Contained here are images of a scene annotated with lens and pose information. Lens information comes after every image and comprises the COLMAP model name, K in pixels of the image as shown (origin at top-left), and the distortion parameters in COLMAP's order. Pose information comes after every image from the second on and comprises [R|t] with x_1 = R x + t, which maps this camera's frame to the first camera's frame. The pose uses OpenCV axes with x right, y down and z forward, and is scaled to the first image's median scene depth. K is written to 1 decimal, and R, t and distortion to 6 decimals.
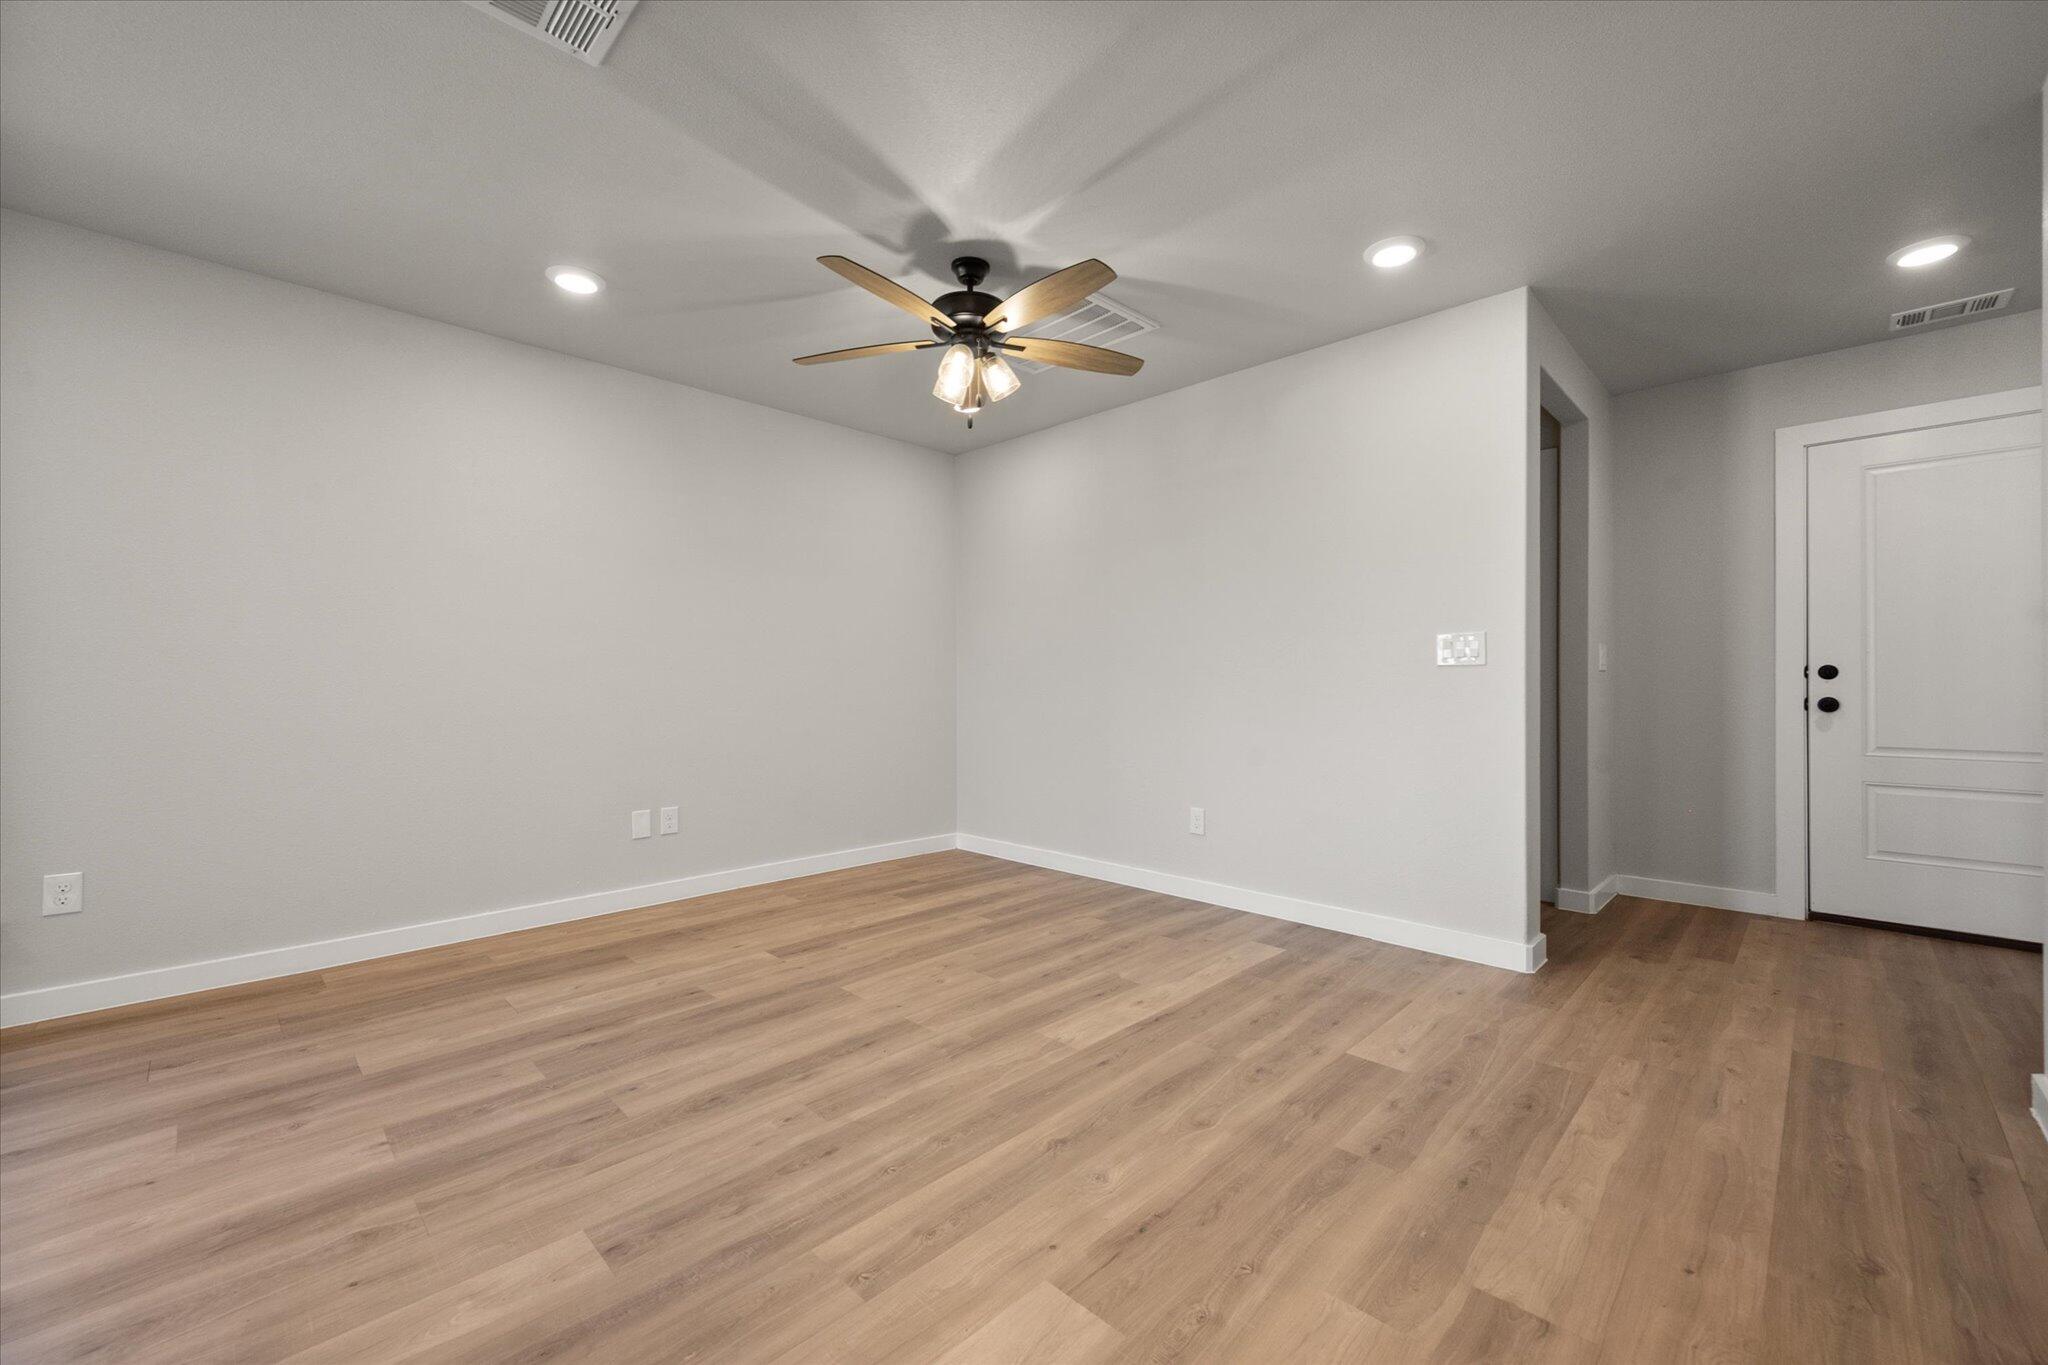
lens RADIAL K [[816.2, 0, 1036.9], [0, 816.2, 680.0], [0, 0, 1]] dist [0.001092, 0.000237]
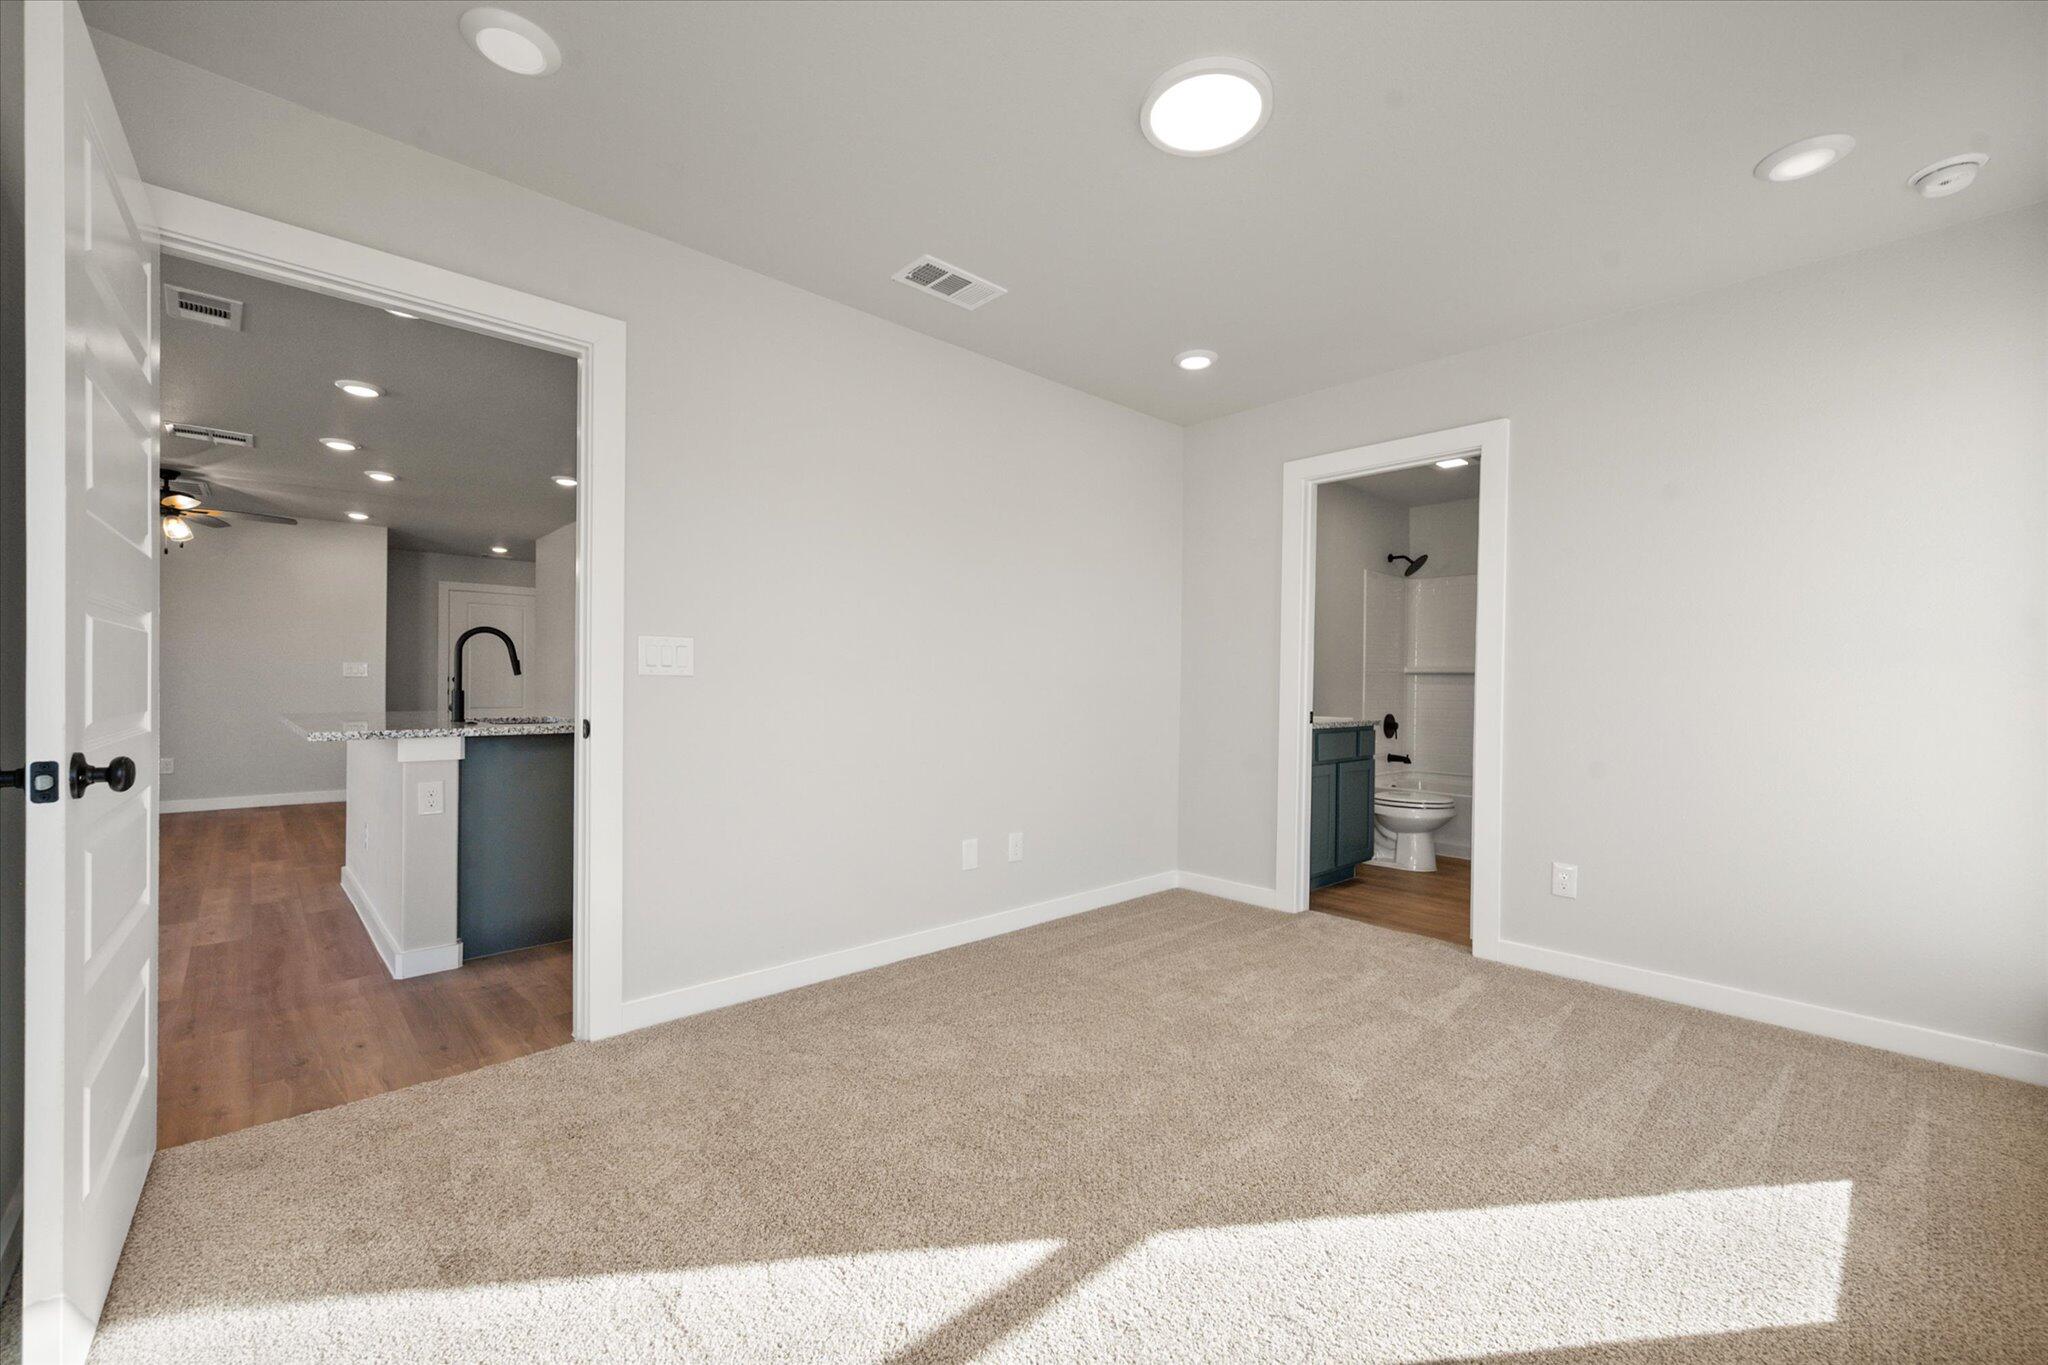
lens RADIAL K [[837.0, 0, 1022.9], [0, 837.0, 691.0], [0, 0, 1]] dist [0.000699, 0.000106]
pose [[0.048100, -0.006858, 0.998819, -2.002790], [-0.015068, 0.999858, 0.007590, -0.027228], [-0.998729, -0.015415, 0.047990, -1.158432]]
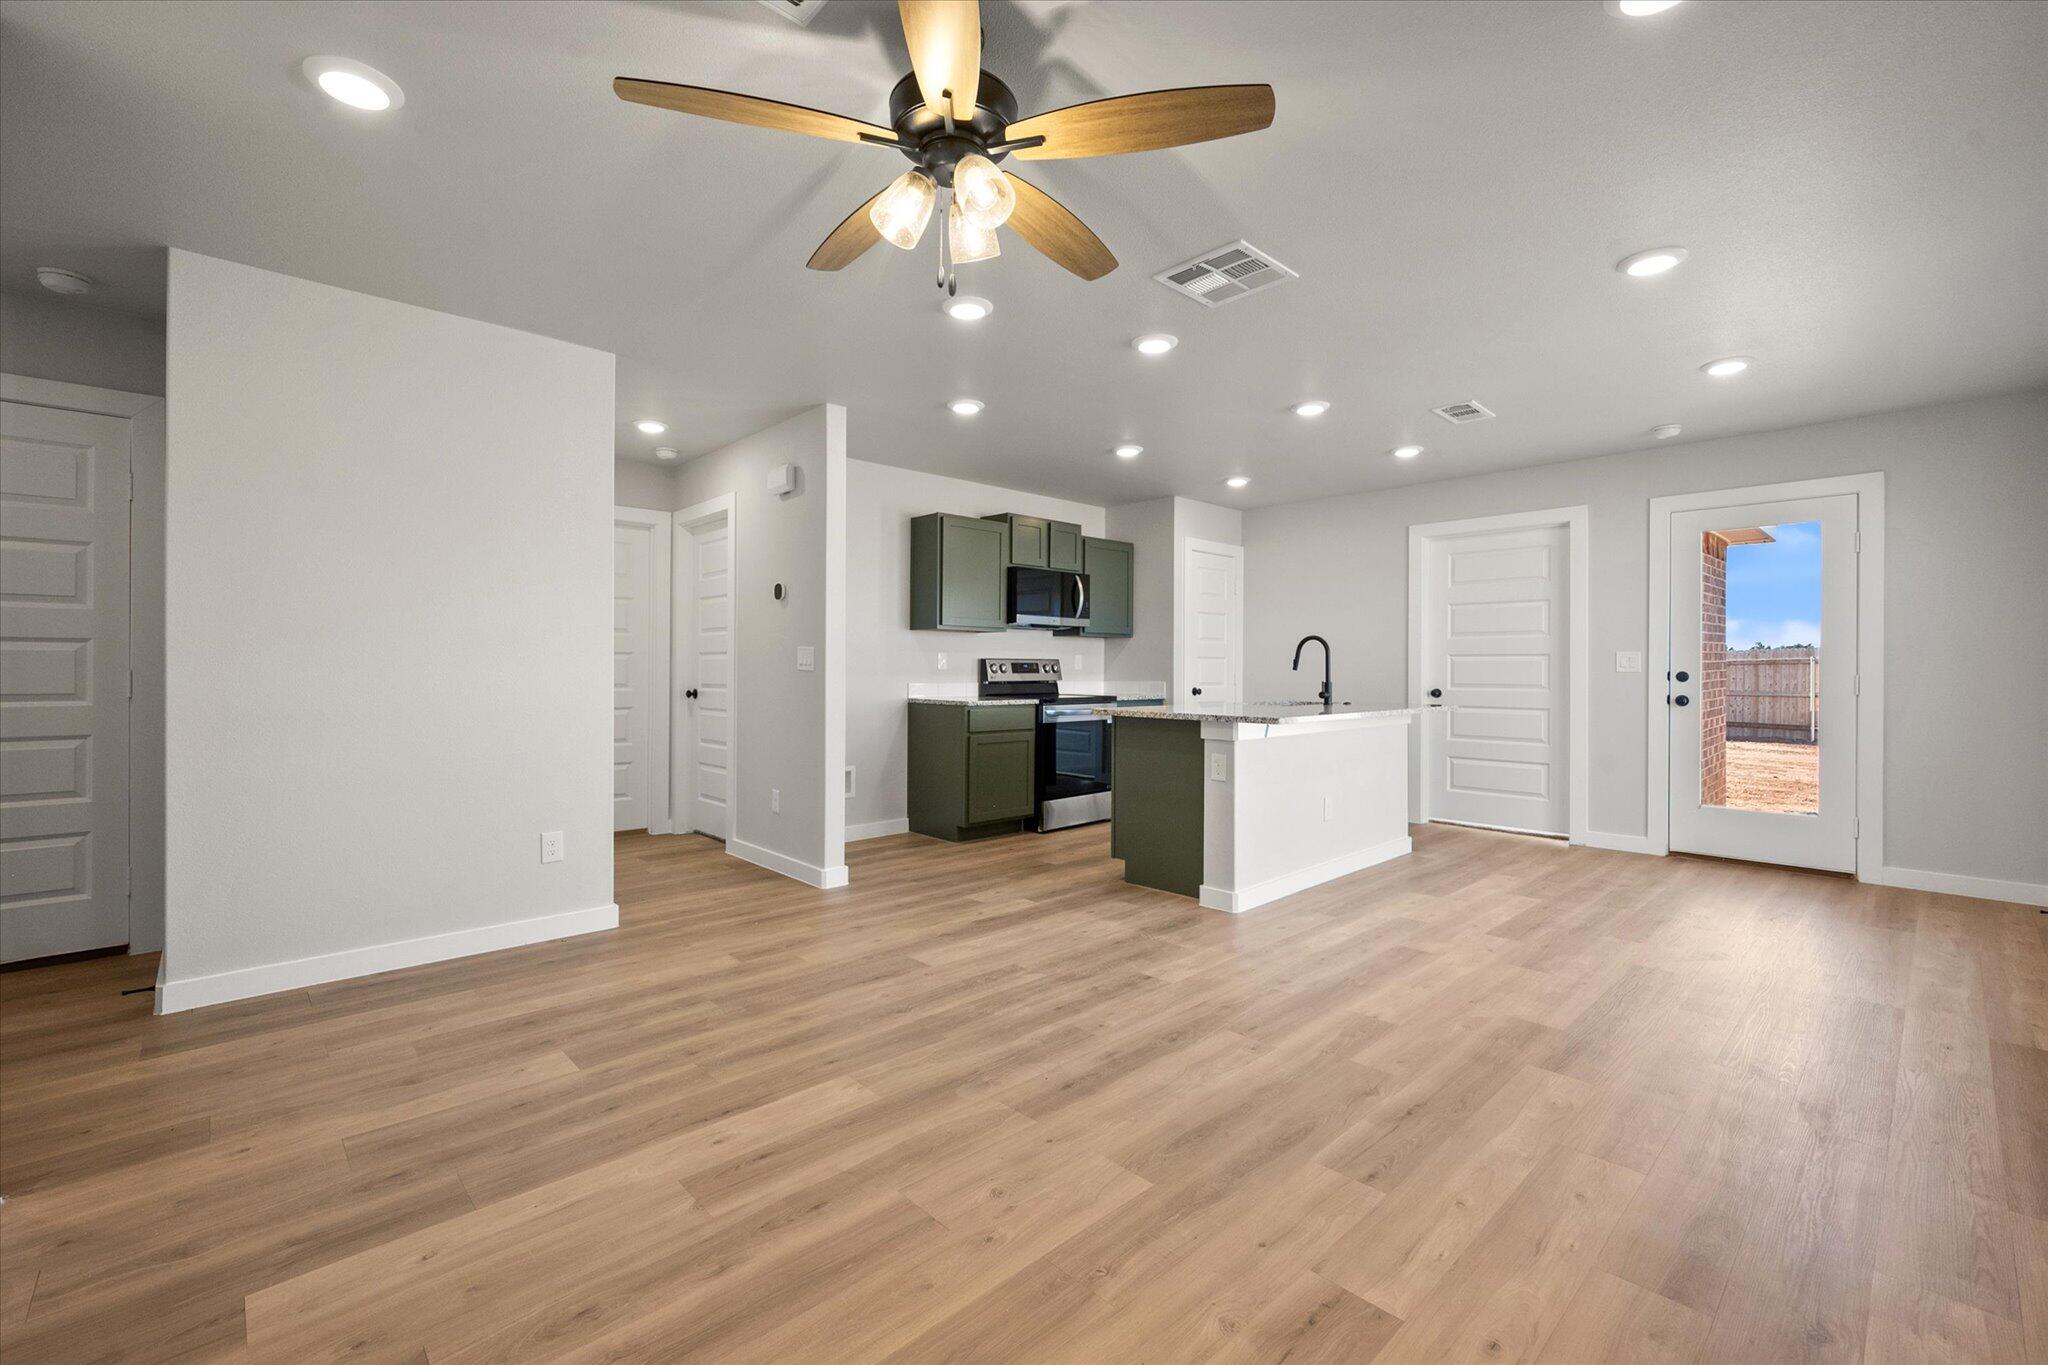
lens RADIAL K [[864.0, 0, 1030.9], [0, 864.0, 671.6], [0, 0, 1]] dist [0.000211, -0.000007]
pose [[-0.999224, -0.002754, 0.039284, -0.170794], [-0.002882, 0.999991, -0.003204, -0.019396], [-0.039275, -0.003314, -0.999223, 1.672204]]
